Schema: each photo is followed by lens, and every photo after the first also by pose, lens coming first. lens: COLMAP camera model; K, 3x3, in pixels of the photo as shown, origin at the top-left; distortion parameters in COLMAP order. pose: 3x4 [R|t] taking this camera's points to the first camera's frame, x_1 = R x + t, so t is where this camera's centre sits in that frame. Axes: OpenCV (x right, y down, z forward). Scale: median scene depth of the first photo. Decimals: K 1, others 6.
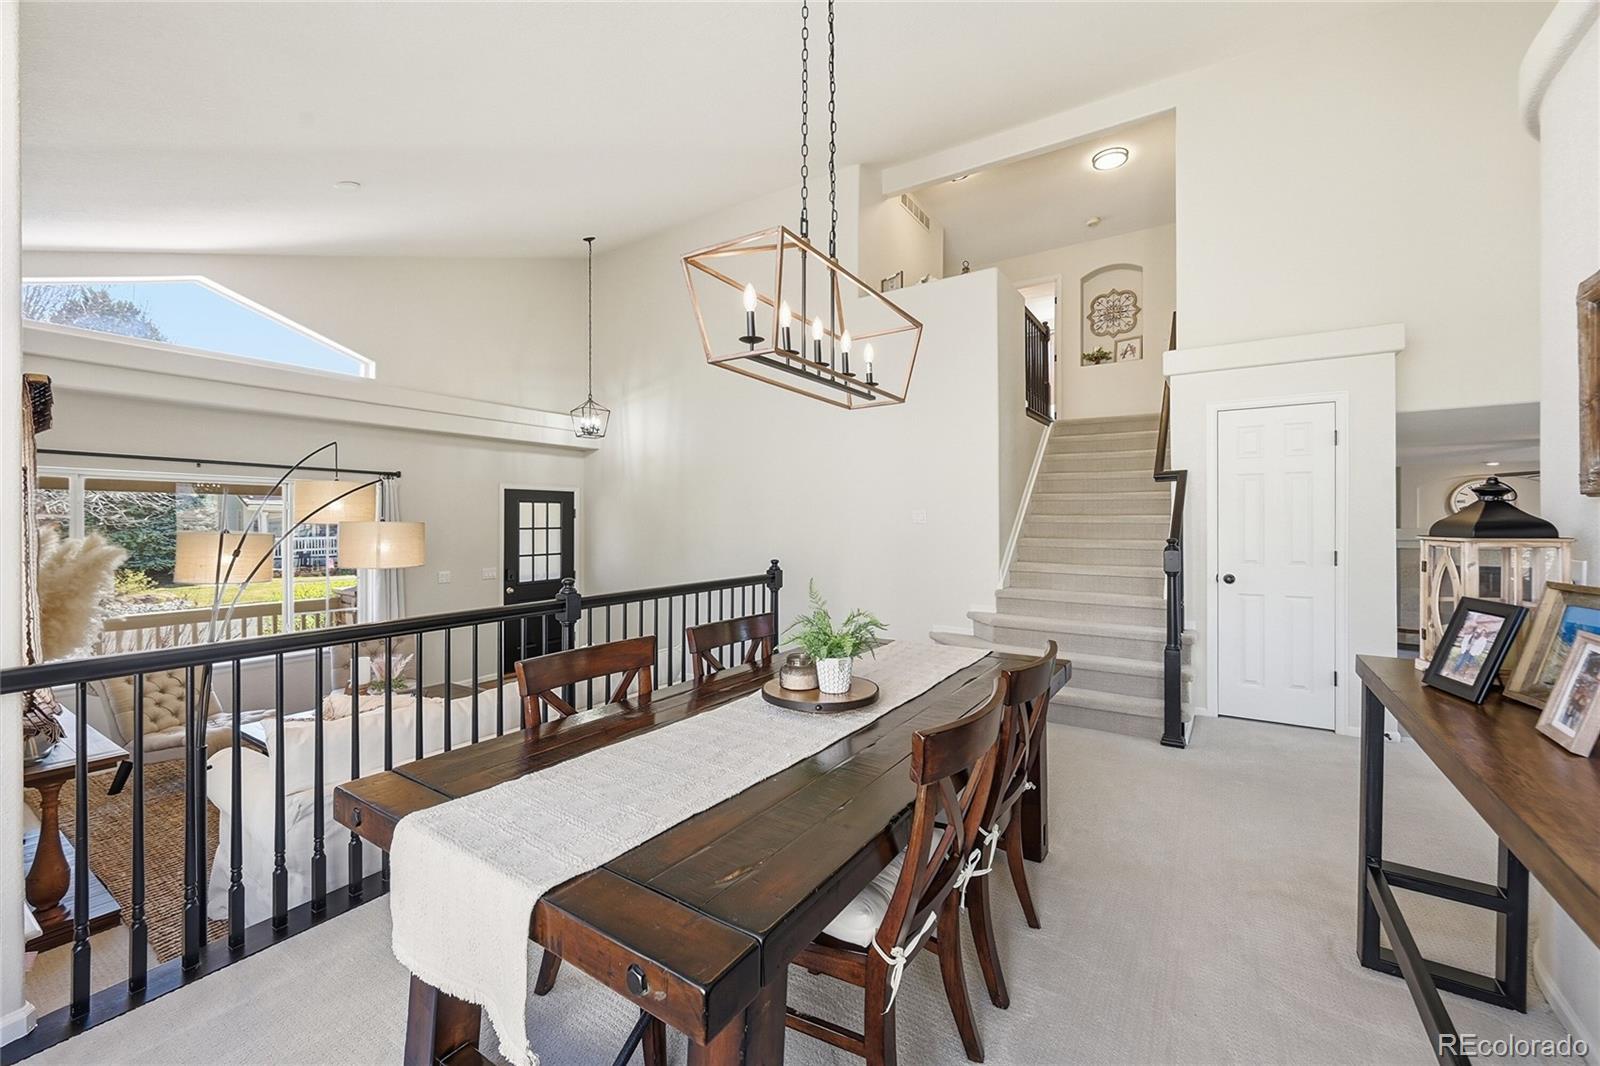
lens RADIAL K [[633.5, 0, 793.3], [0, 633.5, 523.9], [0, 0, 1]] dist [0.000540, 0.000022]
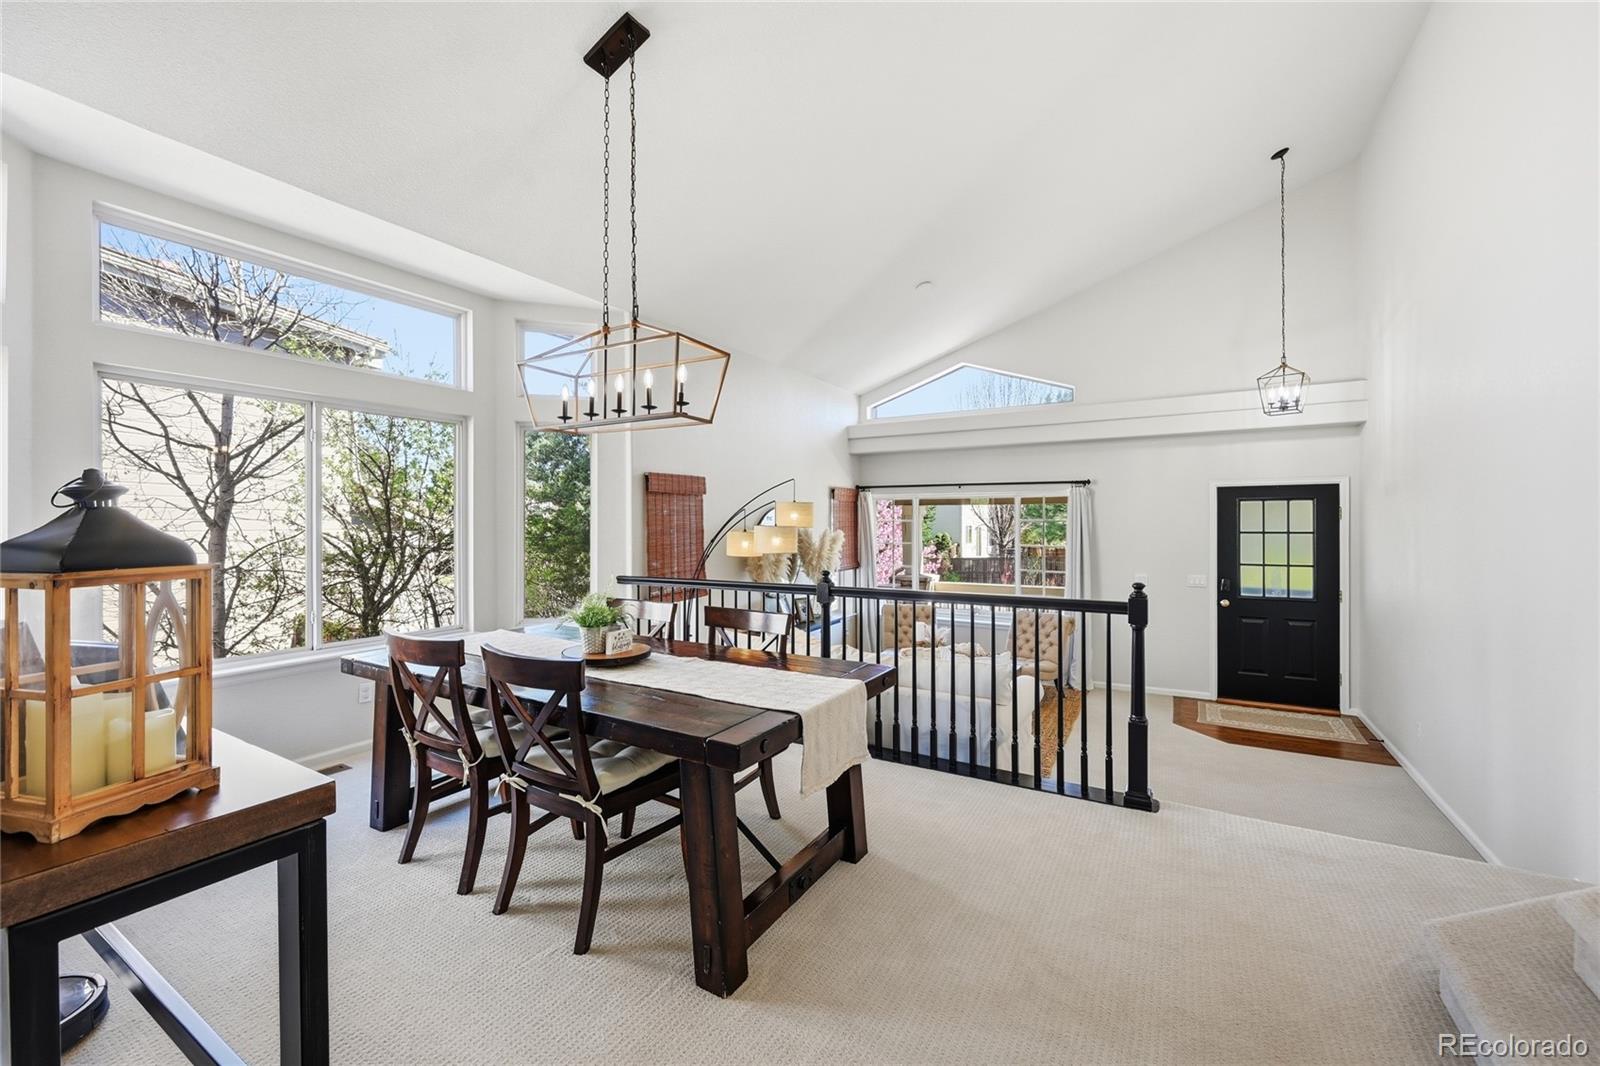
lens RADIAL K [[633.5, 0, 795.2], [0, 633.5, 525.3], [0, 0, 1]] dist [0.000540, 0.000022]
pose [[0.049837, 0.004121, -0.998749, 0.389355], [-0.001846, 0.999990, 0.004034, -0.004860], [0.998756, 0.001643, 0.049844, 0.361817]]
